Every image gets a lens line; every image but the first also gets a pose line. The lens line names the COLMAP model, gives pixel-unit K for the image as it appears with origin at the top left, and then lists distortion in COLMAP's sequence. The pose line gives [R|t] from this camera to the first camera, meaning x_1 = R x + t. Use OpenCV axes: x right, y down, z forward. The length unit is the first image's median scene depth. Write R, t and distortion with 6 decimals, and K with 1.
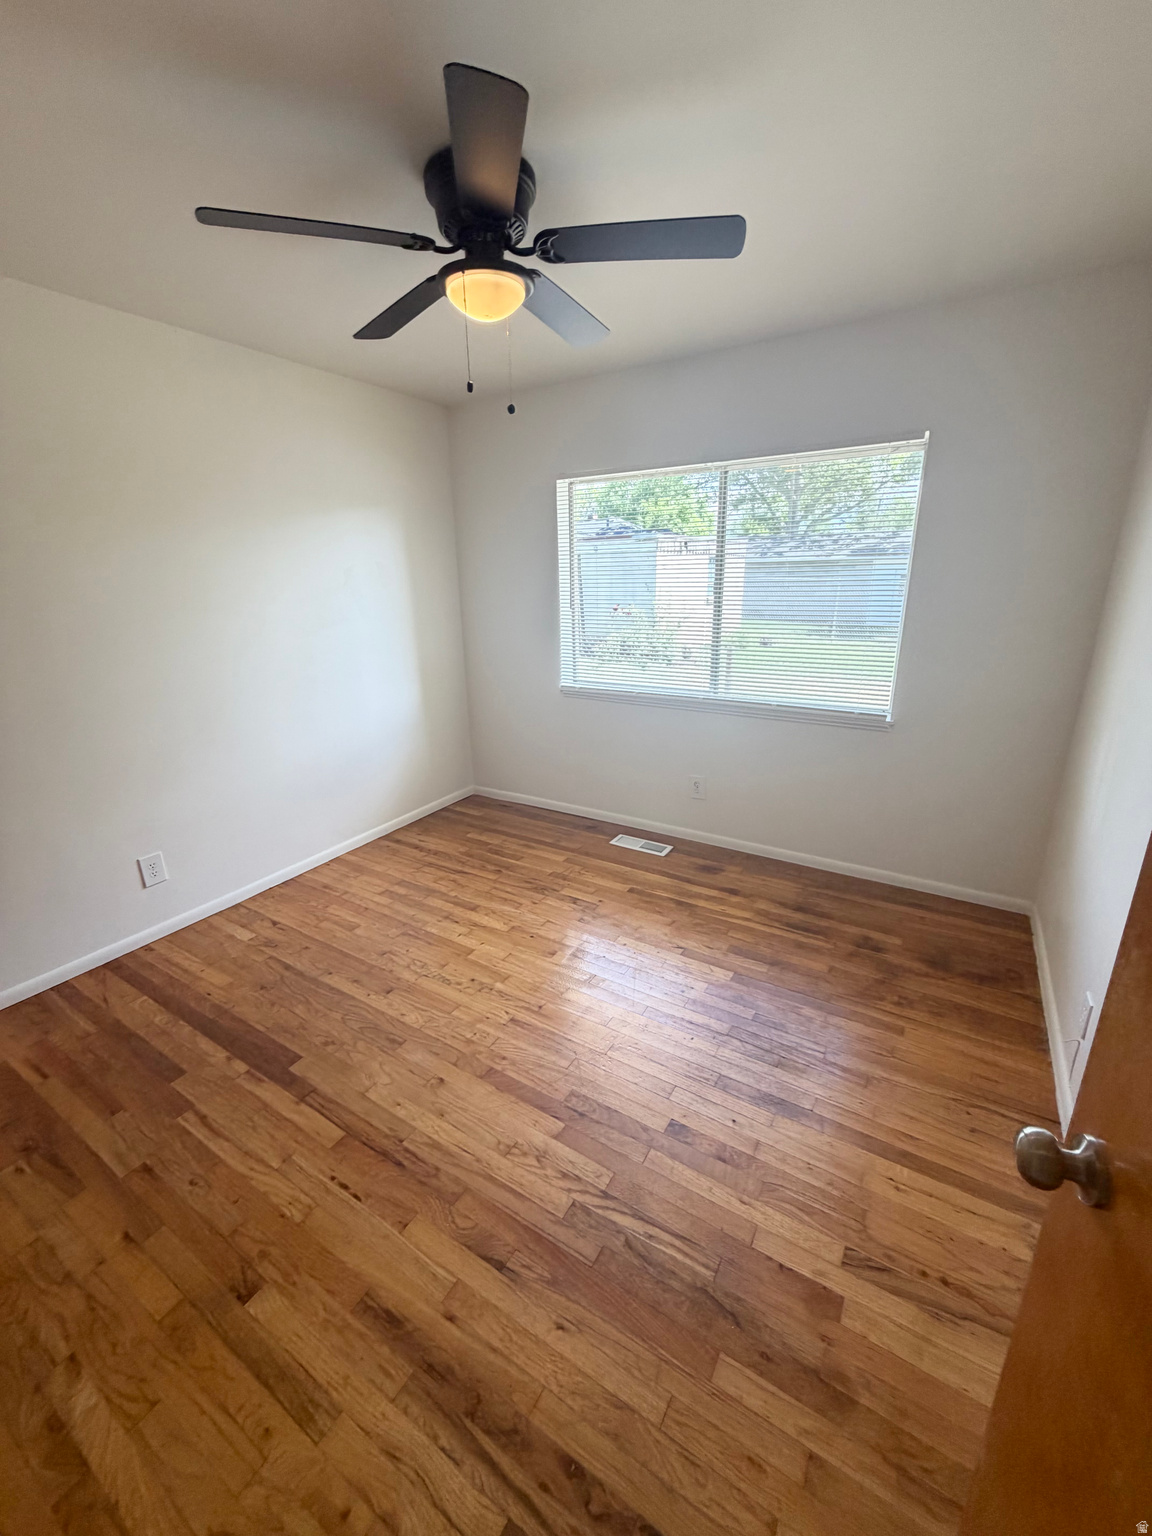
lens RADIAL K [[613.9, 0, 573.5], [0, 613.9, 760.6], [0, 0, 1]] dist [0.000149, 0.000506]
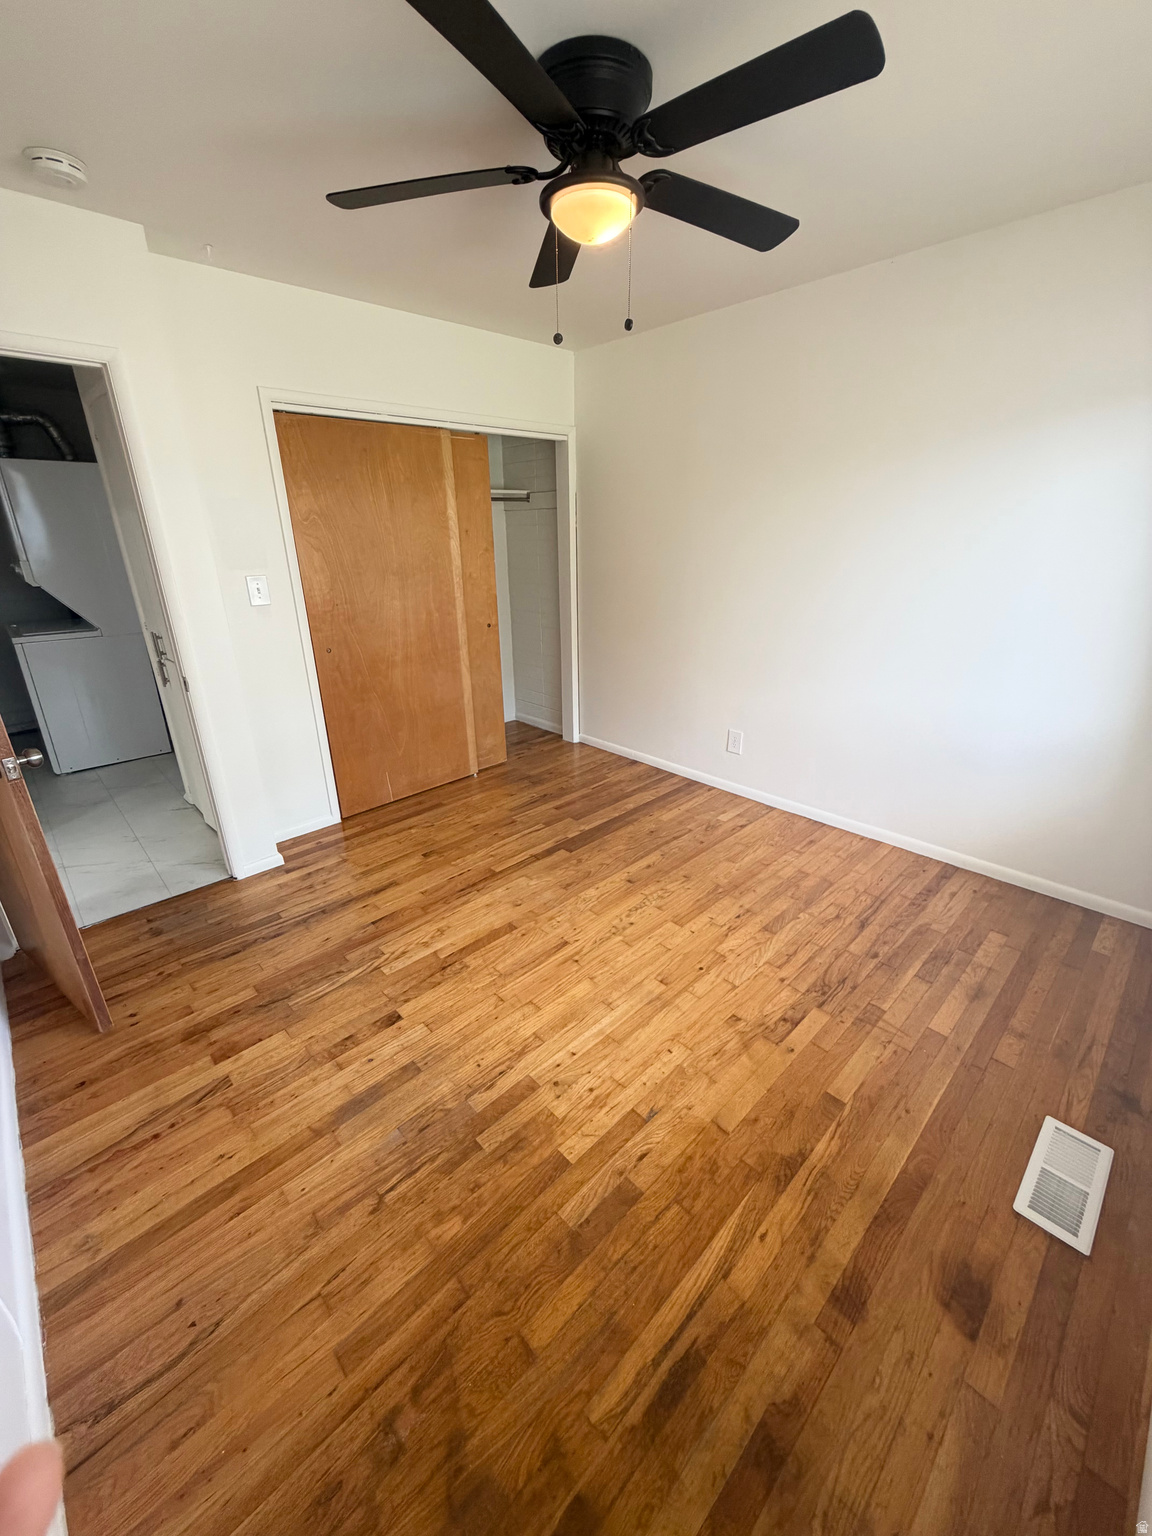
lens RADIAL K [[613.9, 0, 573.5], [0, 613.9, 760.6], [0, 0, 1]] dist [0.000149, 0.000506]
pose [[-0.249137, 0.367497, -0.896034, 0.721830], [-0.263931, 0.864424, 0.427916, -0.312488], [0.931811, 0.343101, -0.118366, 0.986933]]
